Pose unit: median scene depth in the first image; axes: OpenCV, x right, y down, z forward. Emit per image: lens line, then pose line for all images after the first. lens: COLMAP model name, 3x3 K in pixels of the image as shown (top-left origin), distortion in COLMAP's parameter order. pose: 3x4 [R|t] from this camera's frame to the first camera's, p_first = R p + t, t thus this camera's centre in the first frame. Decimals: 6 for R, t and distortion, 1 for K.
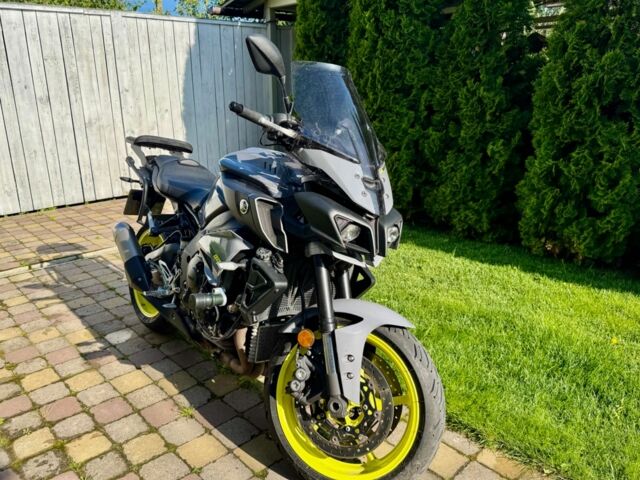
lens RADIAL K [[536.1, 0, 282.8], [0, 536.1, 217.3], [0, 0, 1]] dist [0.073472, -0.077902]
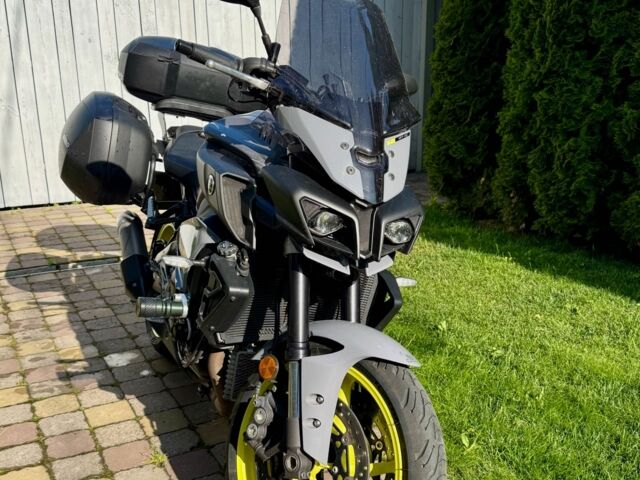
lens RADIAL K [[762.0, 0, 316.8], [0, 762.0, 241.6], [0, 0, 1]] dist [0.047539, 0.000000]
pose [[0.972653, 0.064404, -0.223153, 0.283587], [-0.063249, 0.997922, 0.012324, 0.033067], [0.223483, 0.002127, 0.974705, 0.005867]]
